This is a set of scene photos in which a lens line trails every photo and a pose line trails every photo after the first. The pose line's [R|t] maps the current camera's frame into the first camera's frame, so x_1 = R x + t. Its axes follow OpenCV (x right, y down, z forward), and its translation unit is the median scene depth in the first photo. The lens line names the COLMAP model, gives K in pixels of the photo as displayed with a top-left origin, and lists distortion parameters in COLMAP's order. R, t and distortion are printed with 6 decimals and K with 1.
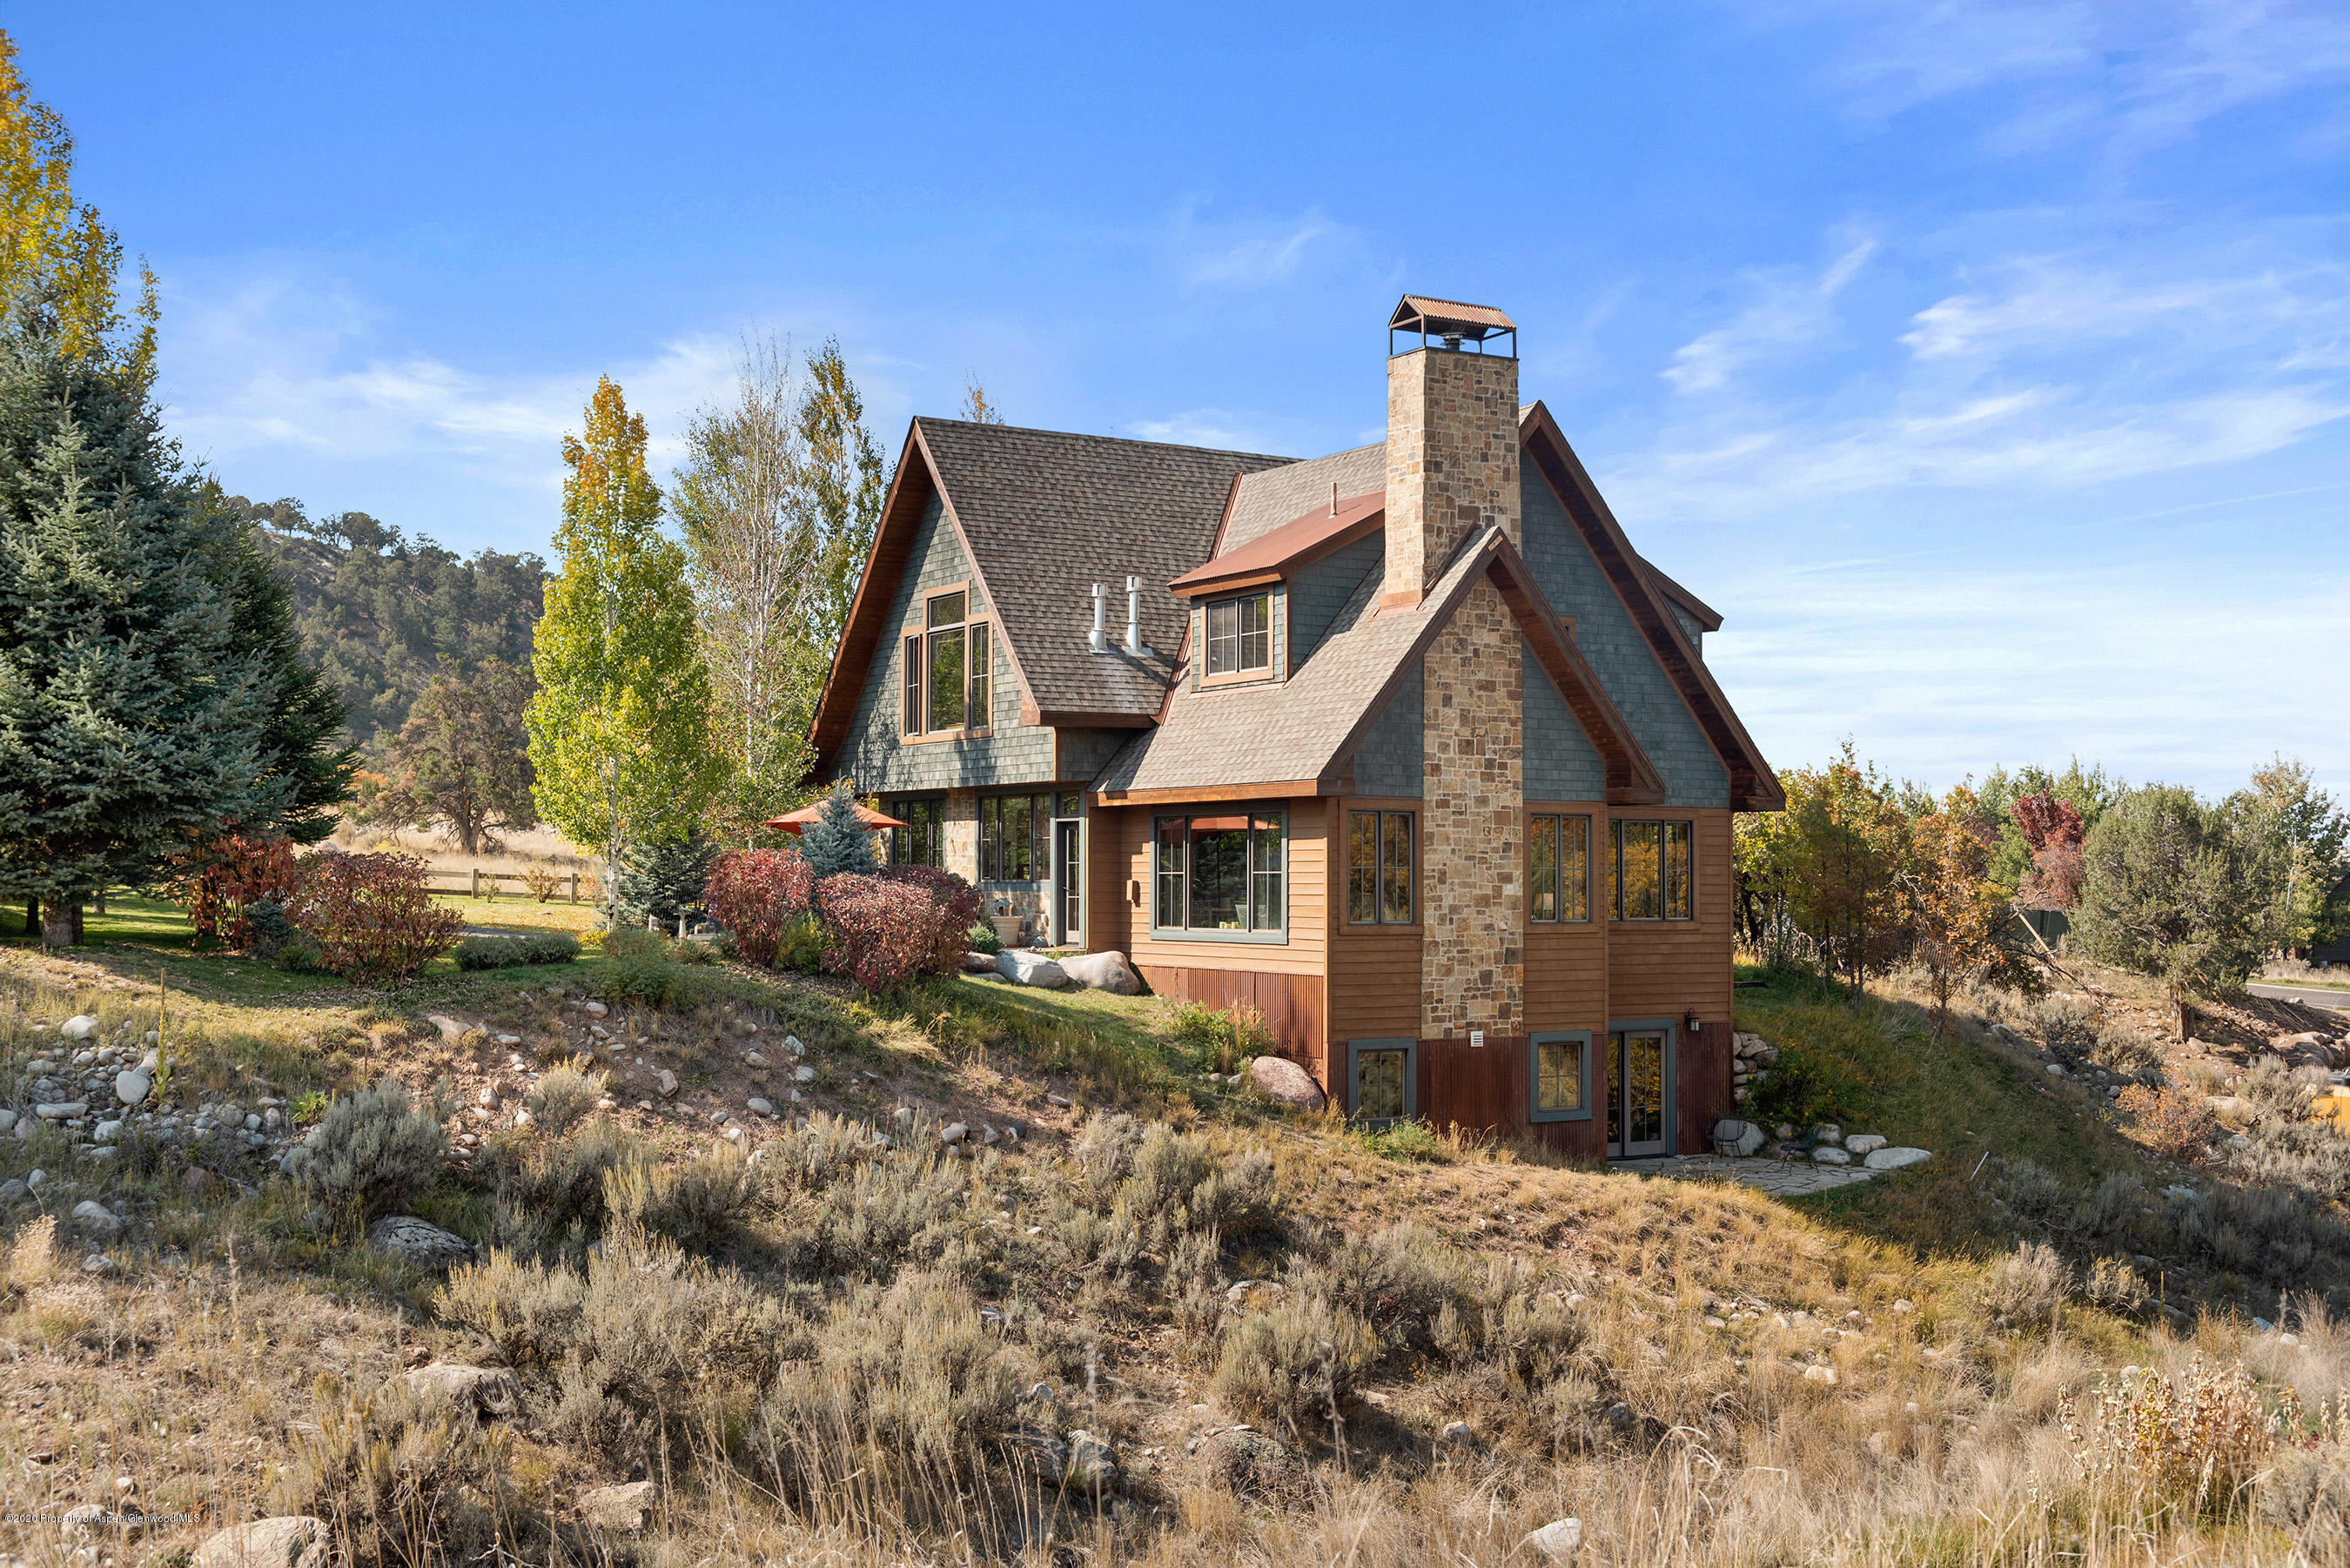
lens RADIAL K [[2502.1, 0, 1175.0], [0, 2502.1, 784.0], [0, 0, 1]] dist [-0.002398, -0.000306]
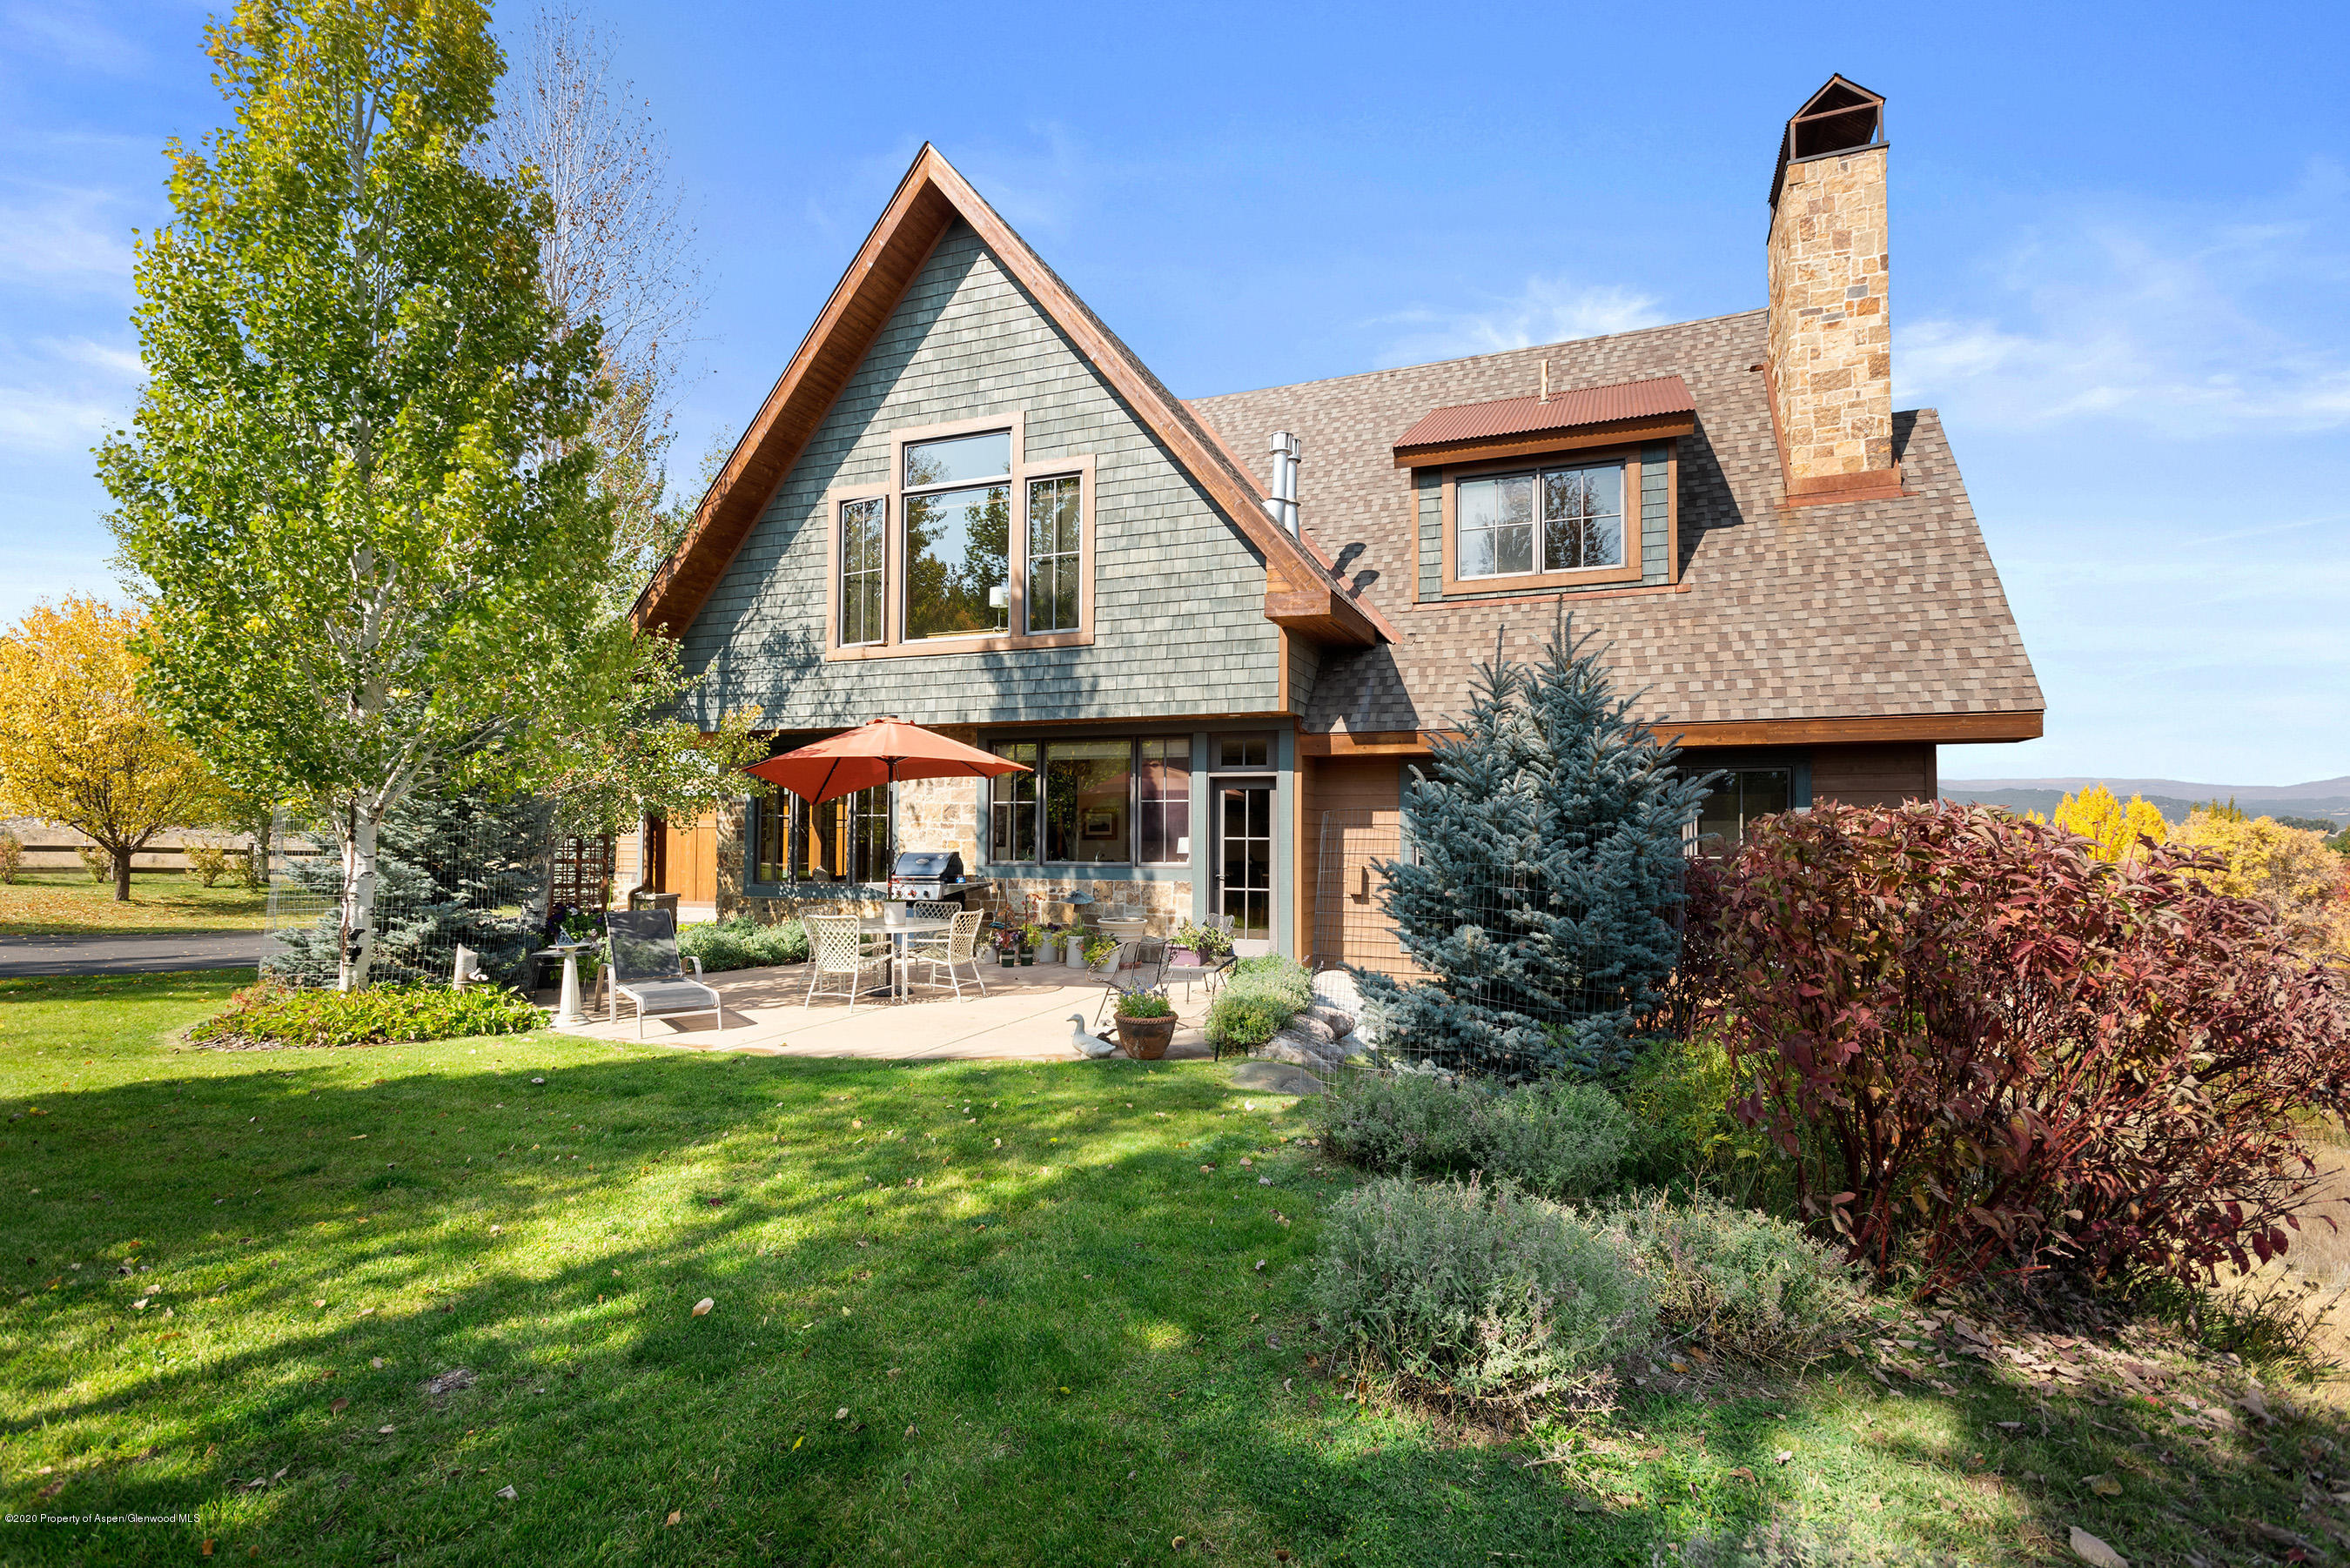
lens RADIAL K [[1097.8, 0, 1175.0], [0, 1097.8, 784.0], [0, 0, 1]] dist [0.003463, 0.000099]
pose [[0.792213, 0.032837, 0.609361, -0.226285], [-0.025024, 0.999459, -0.021326, 0.022647], [-0.609732, 0.001646, 0.792606, 0.753280]]
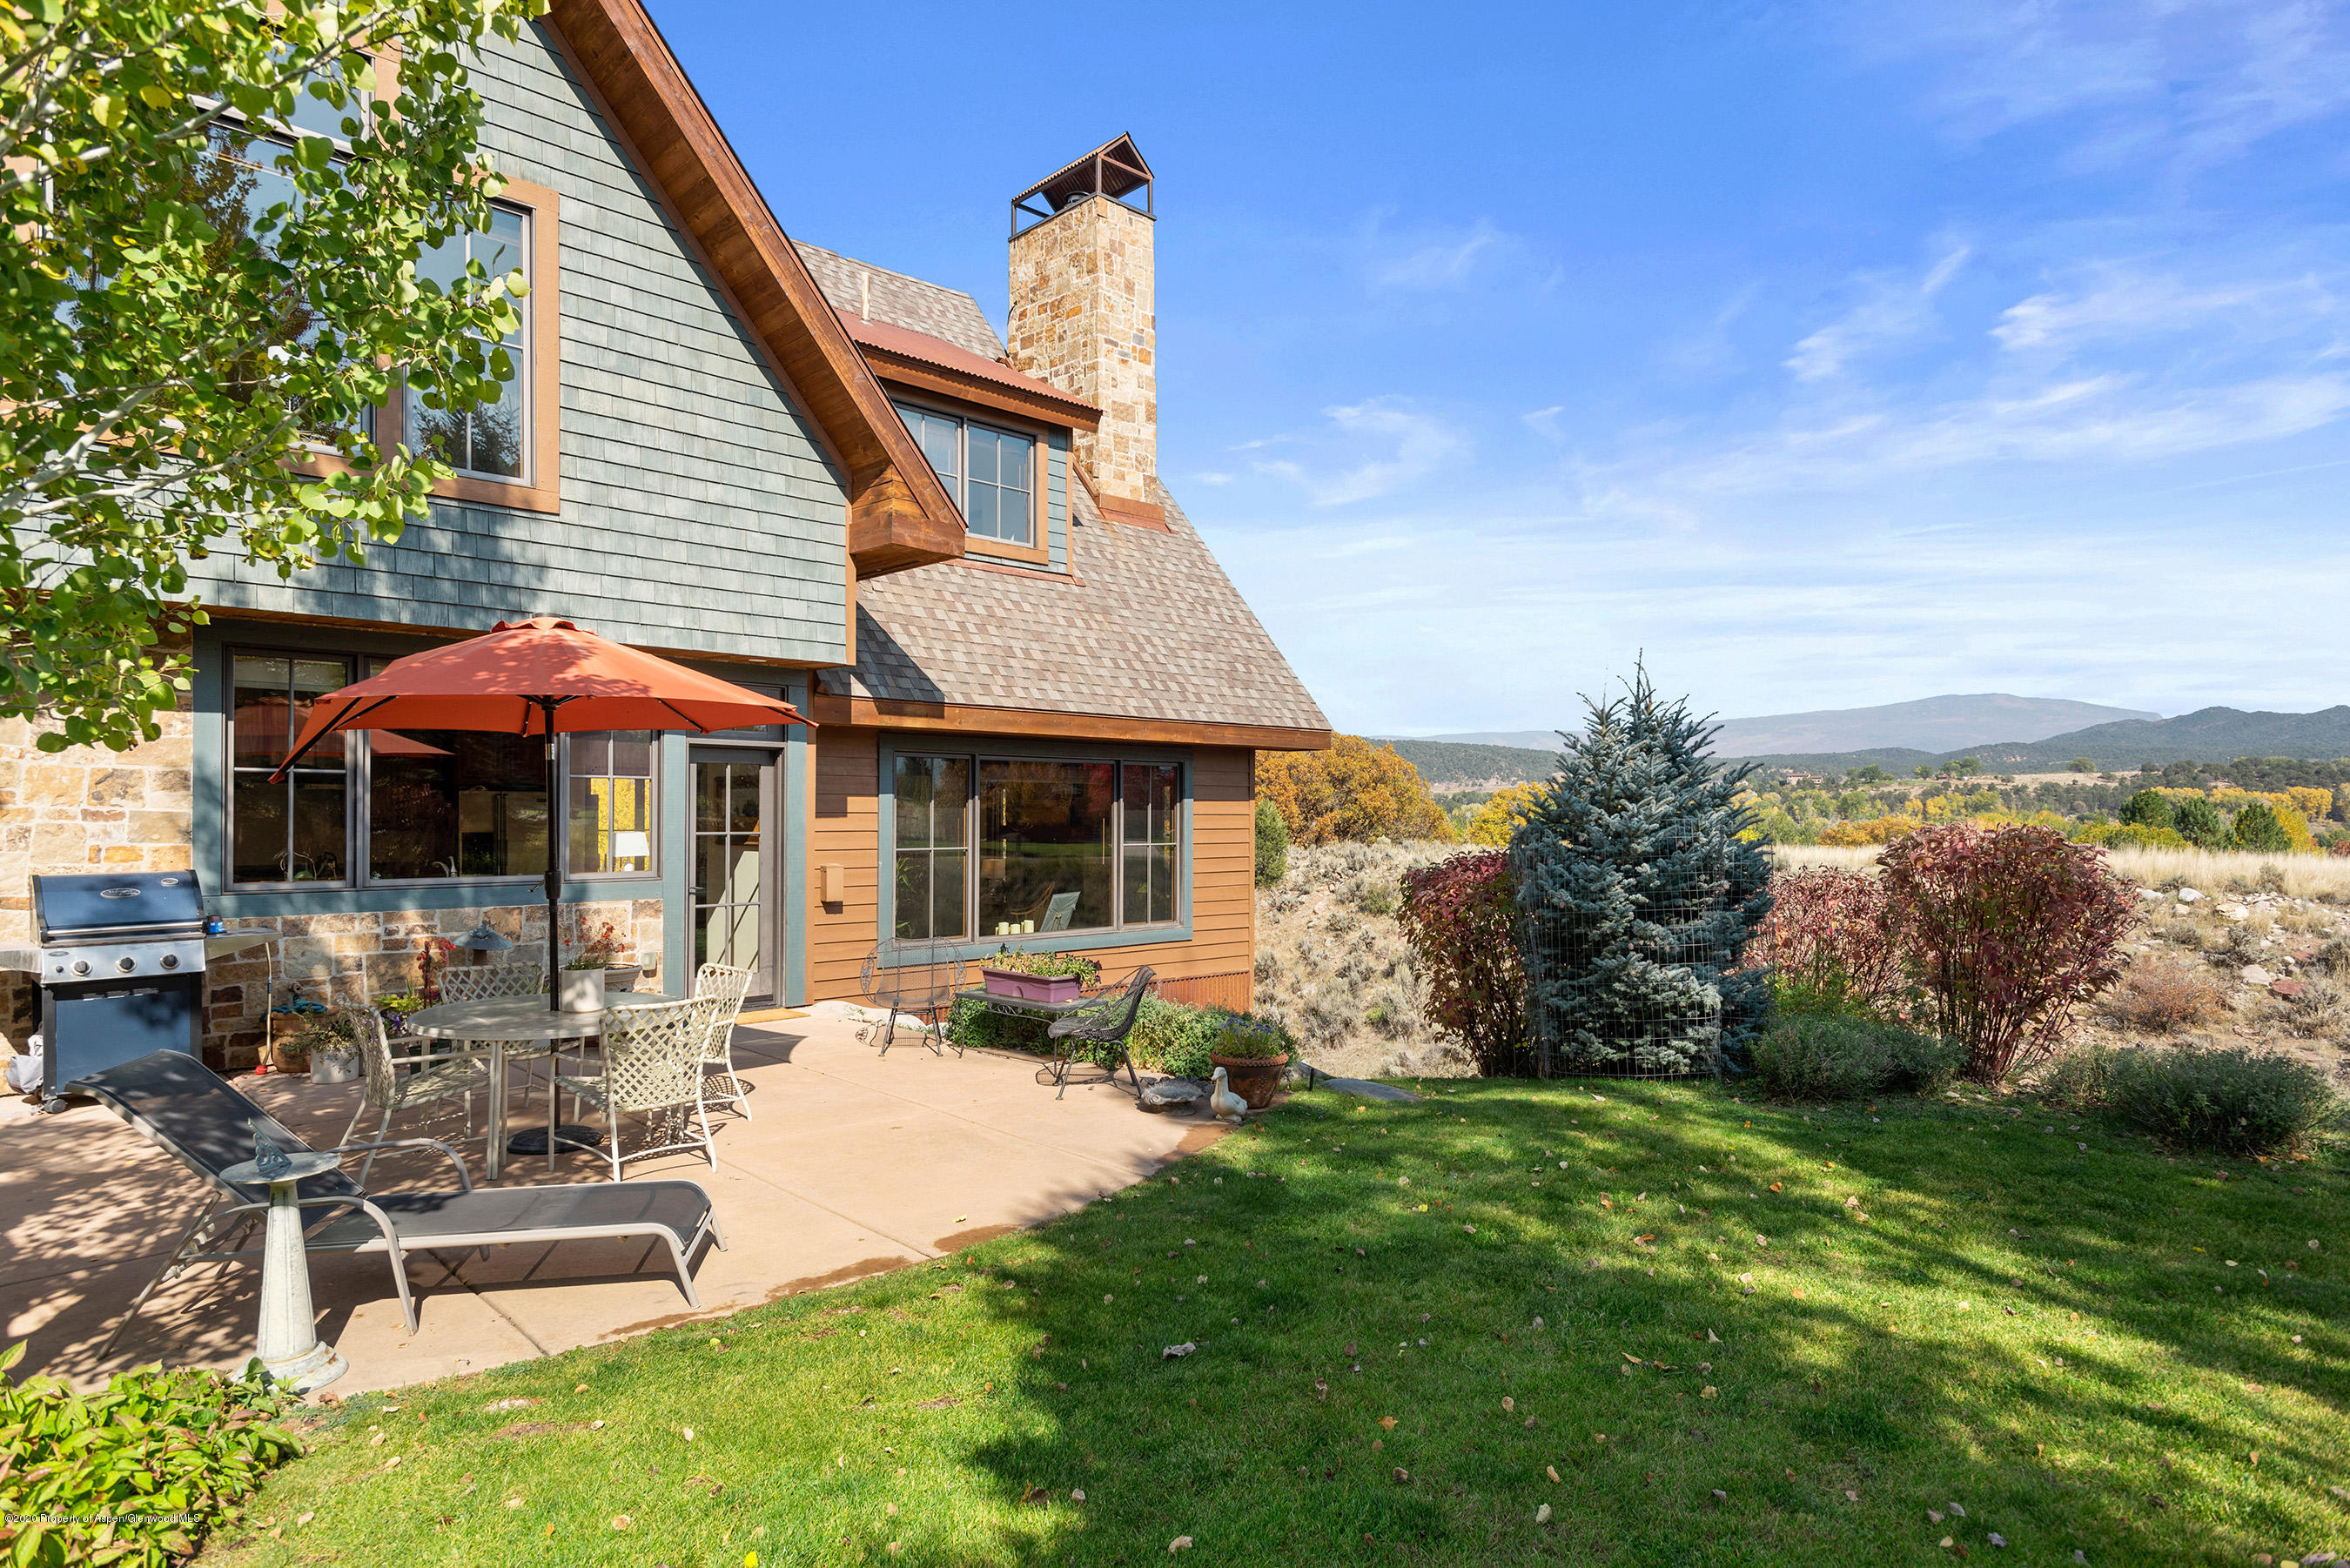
lens RADIAL K [[1305.8, 0, 1175.0], [0, 1305.8, 784.0], [0, 0, 1]] dist [0.026929, -0.001982]
pose [[-0.232834, 0.015274, 0.972396, -0.290711], [-0.041270, 0.998821, -0.025571, 0.024040], [-0.971640, -0.046084, -0.231929, 0.944062]]
